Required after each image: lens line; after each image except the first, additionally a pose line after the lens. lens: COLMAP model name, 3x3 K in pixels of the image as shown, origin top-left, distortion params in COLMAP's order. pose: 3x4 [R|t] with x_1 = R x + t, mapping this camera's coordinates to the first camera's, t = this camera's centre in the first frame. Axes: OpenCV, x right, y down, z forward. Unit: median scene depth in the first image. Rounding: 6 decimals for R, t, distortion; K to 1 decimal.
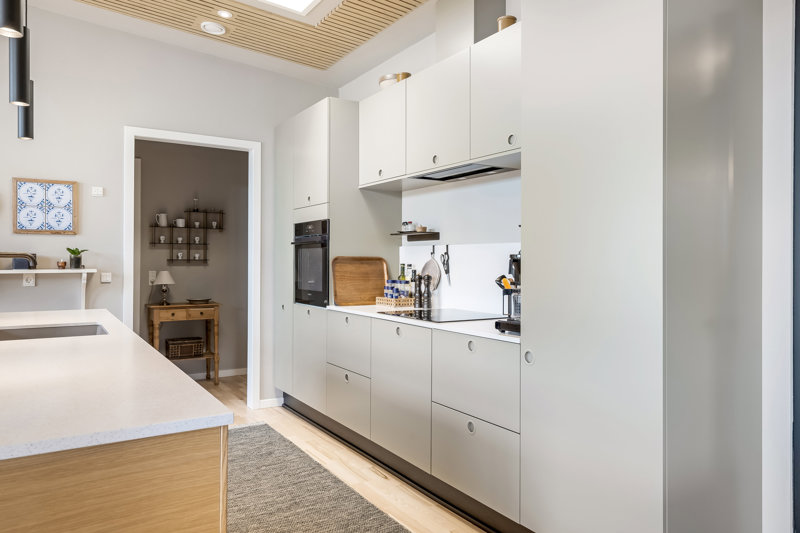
lens RADIAL K [[561.0, 0, 400.0], [0, 561.0, 266.5], [0, 0, 1]] dist [-0.001104, -0.000165]
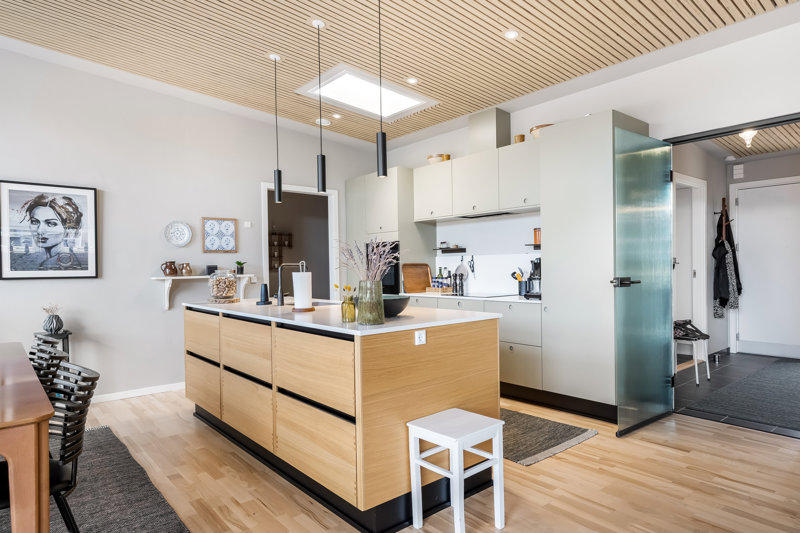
lens RADIAL K [[478.6, 0, 400.3], [0, 478.6, 282.2], [0, 0, 1]] dist [0.001016, 0.000299]
pose [[0.989342, -0.024255, 0.143580, -0.329313], [0.021005, 0.999489, 0.024109, 0.003062], [-0.144091, -0.020837, 0.989345, -0.399430]]
